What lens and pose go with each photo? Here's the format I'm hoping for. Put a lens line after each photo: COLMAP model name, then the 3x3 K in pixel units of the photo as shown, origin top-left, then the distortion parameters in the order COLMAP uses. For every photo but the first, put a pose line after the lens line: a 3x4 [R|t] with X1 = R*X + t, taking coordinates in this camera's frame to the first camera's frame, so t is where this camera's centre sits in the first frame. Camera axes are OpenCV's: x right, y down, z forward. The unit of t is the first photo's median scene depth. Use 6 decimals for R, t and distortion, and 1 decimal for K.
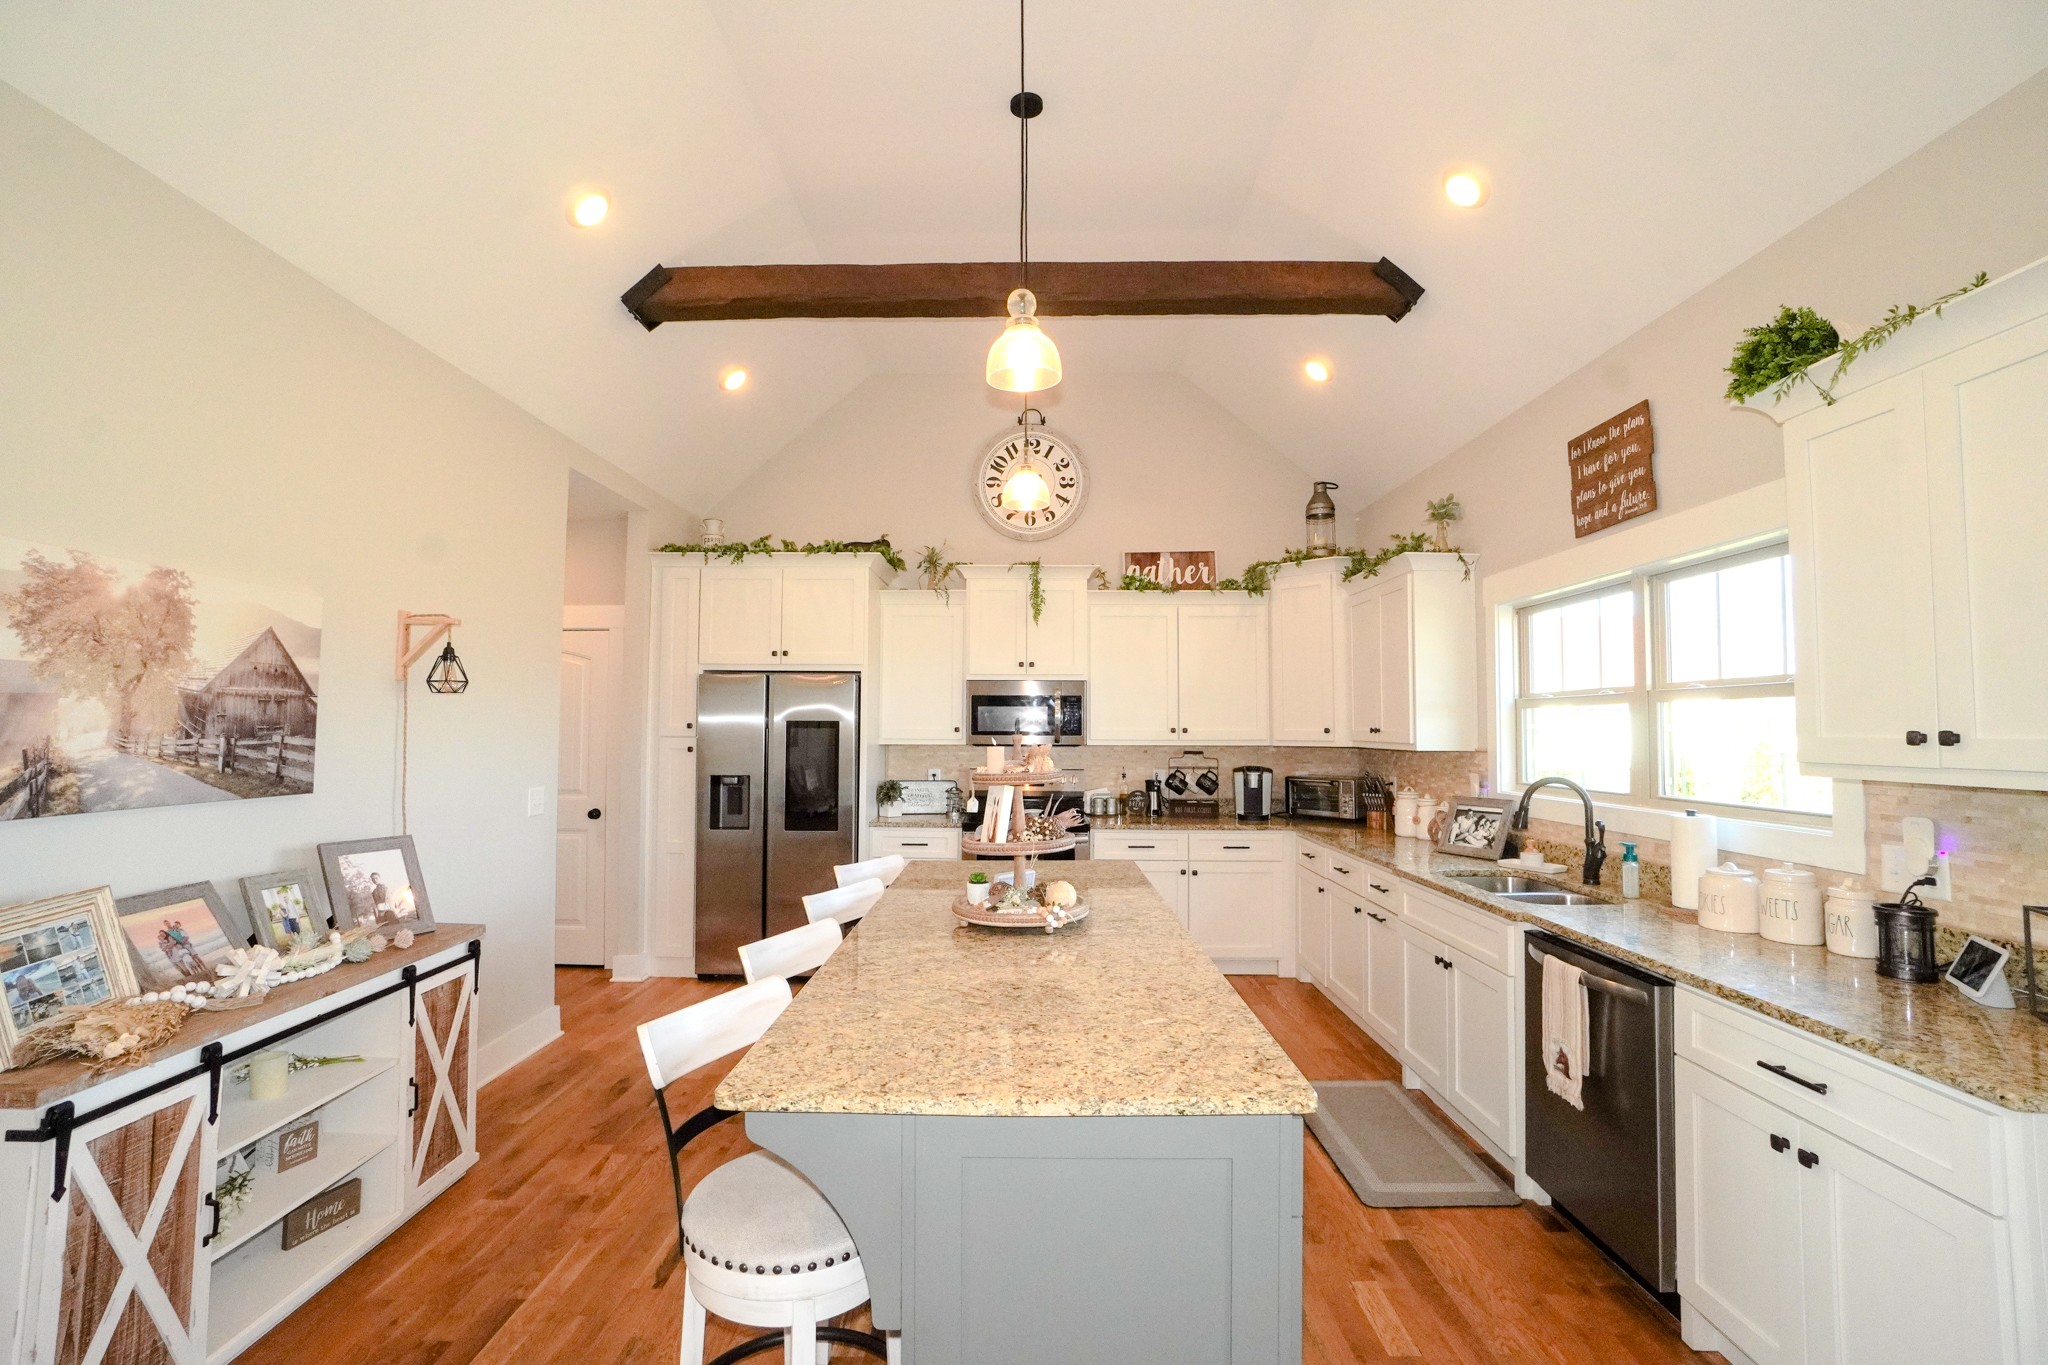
lens RADIAL K [[904.3, 0, 1015.4], [0, 904.3, 675.3], [0, 0, 1]] dist [-0.061672, 0.023983]
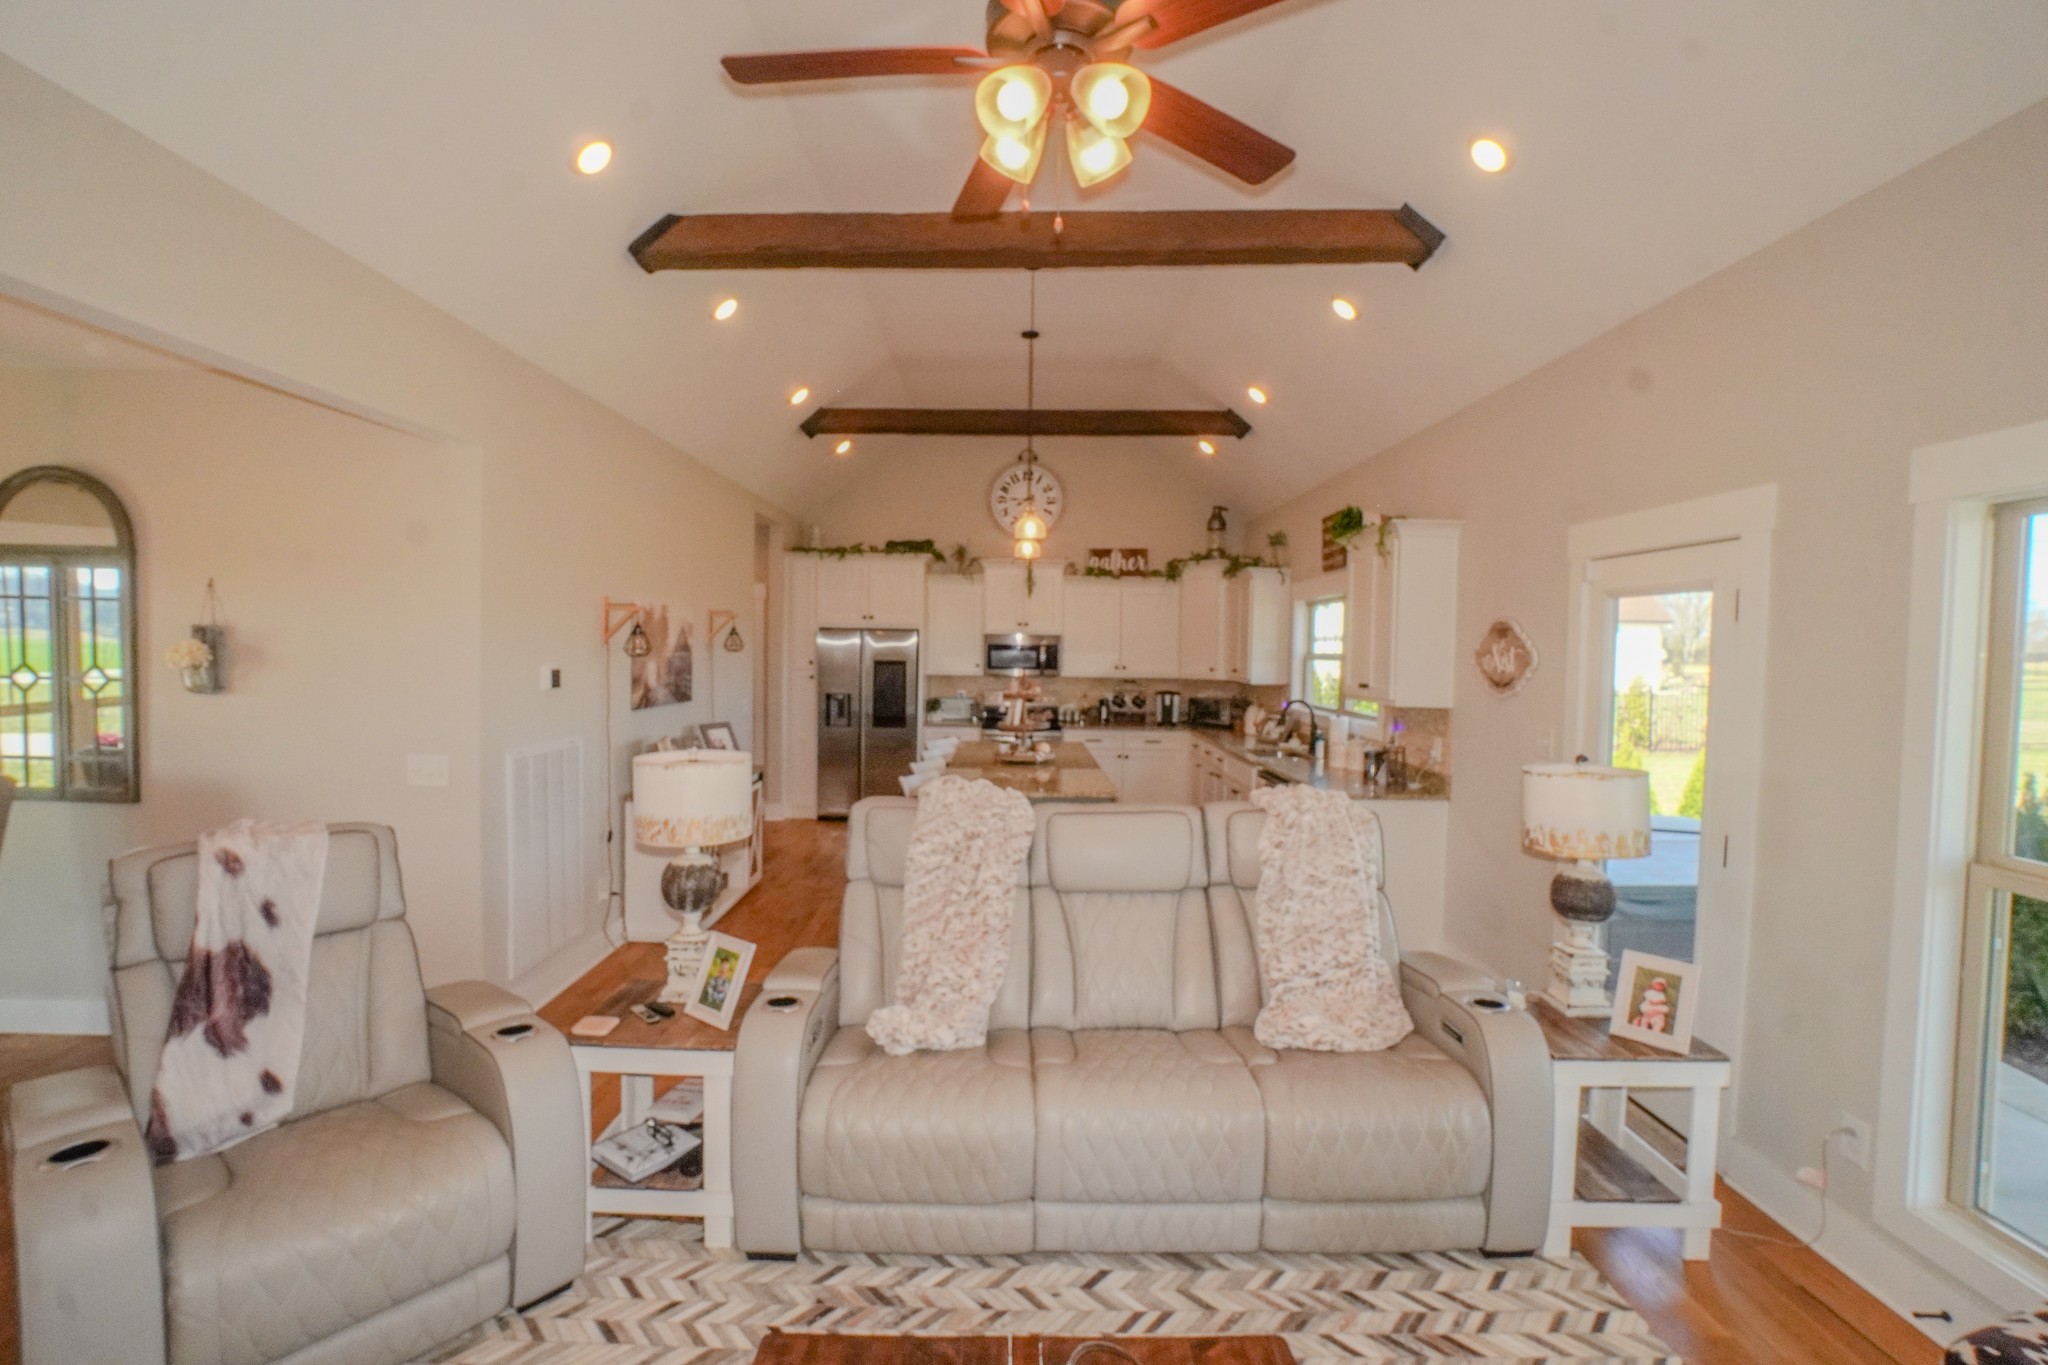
lens RADIAL K [[915.4, 0, 1011.8], [0, 915.4, 677.9], [0, 0, 1]] dist [-0.062646, 0.023515]
pose [[0.999866, 0.010607, 0.012465, -0.031778], [-0.011687, 0.995871, 0.090029, -0.076418], [-0.011459, -0.090162, 0.995861, -0.712531]]
